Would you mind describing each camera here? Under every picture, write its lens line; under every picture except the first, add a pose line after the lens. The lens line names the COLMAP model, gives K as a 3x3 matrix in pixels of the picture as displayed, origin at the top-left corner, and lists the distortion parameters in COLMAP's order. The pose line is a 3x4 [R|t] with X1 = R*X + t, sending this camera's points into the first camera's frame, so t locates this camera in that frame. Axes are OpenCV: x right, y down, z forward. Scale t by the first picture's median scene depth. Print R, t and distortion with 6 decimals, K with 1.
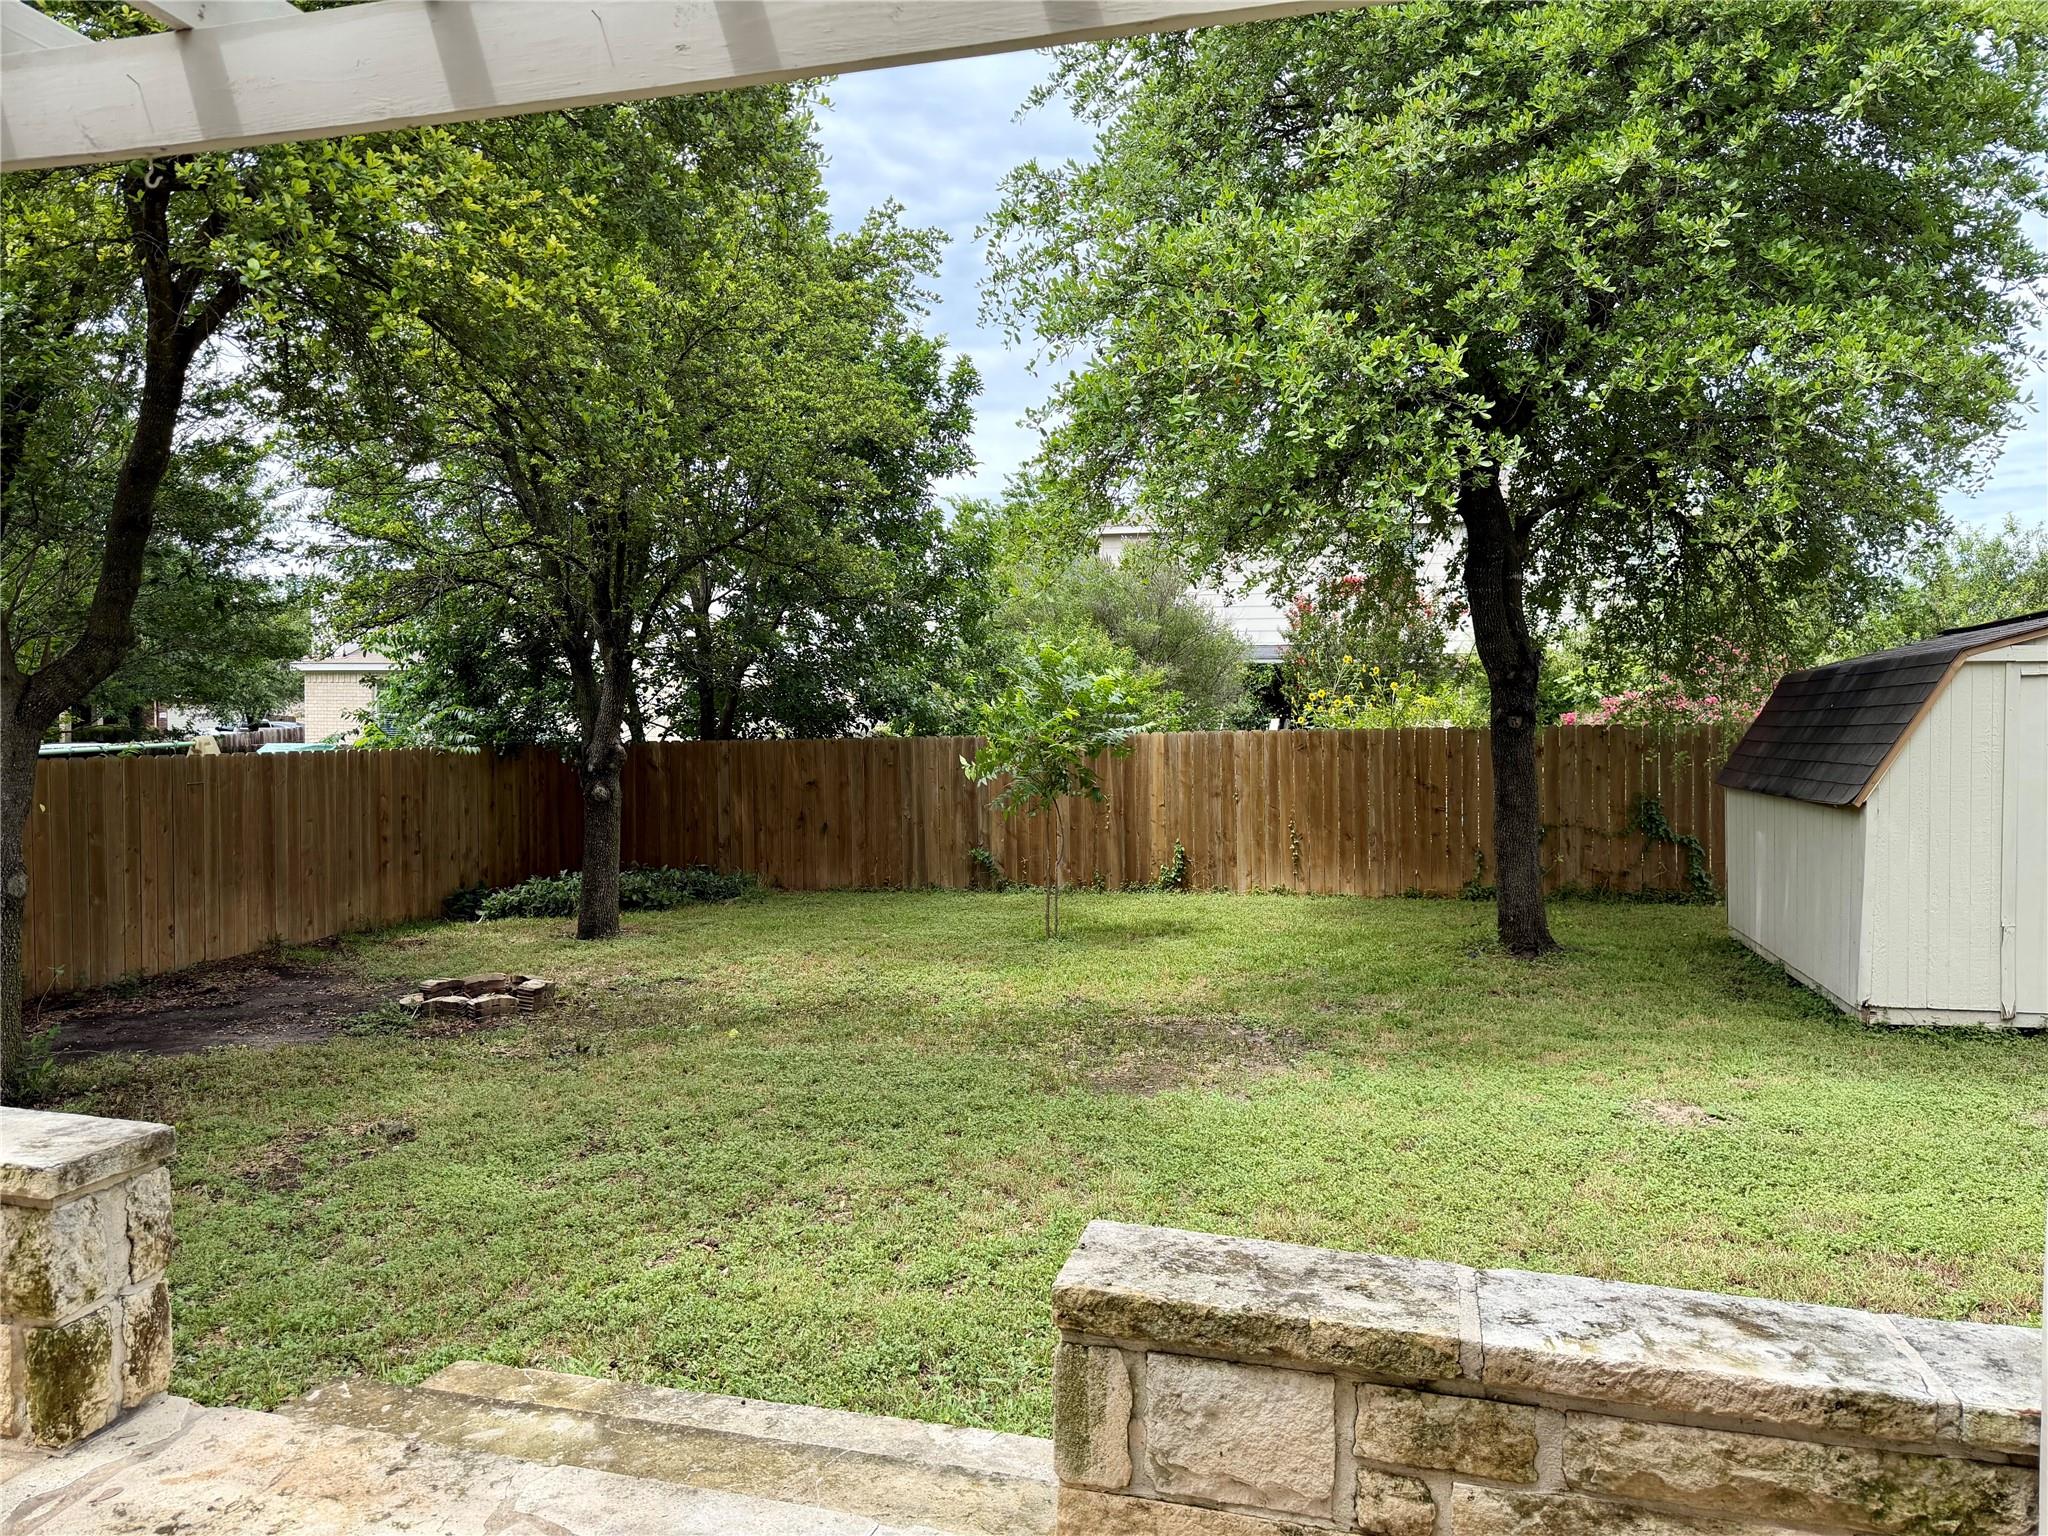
lens RADIAL K [[1445.3, 0, 926.0], [0, 1445.3, 762.9], [0, 0, 1]] dist [0.060875, -0.071290]
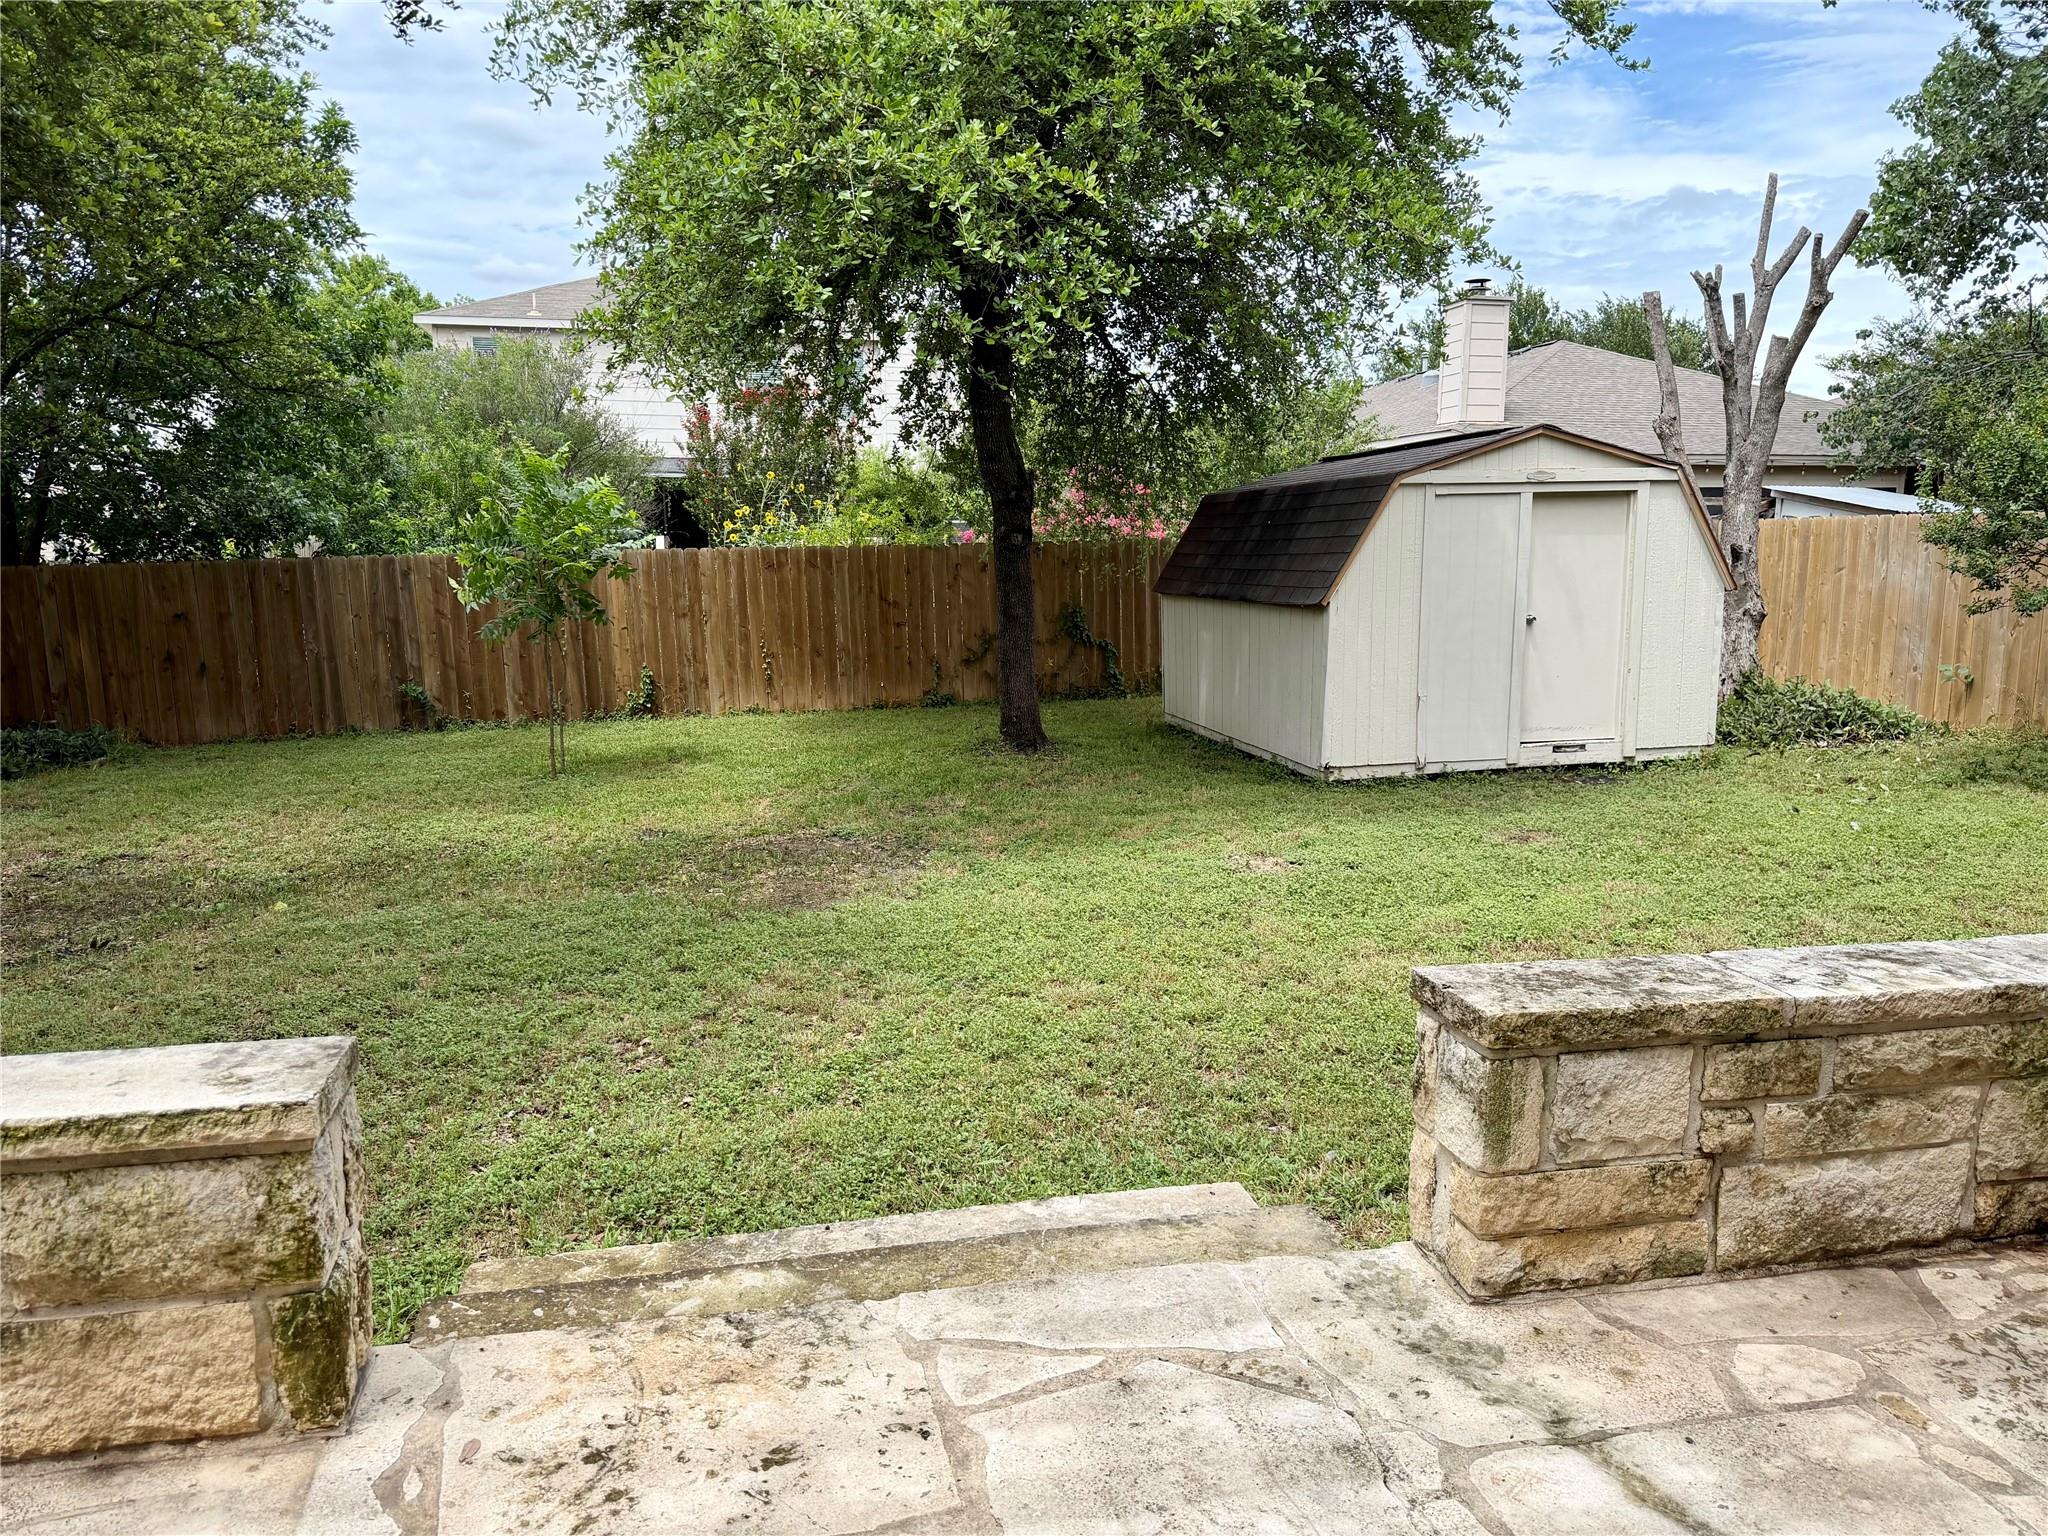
lens RADIAL K [[1459.3, 0, 1022.6], [0, 1459.3, 782.6], [0, 0, 1]] dist [0.102334, -0.154254]
pose [[0.882309, -0.084363, 0.463048, -0.612364], [0.021448, 0.989990, 0.139498, 0.000968], [-0.470181, -0.113149, 0.875287, 0.127929]]
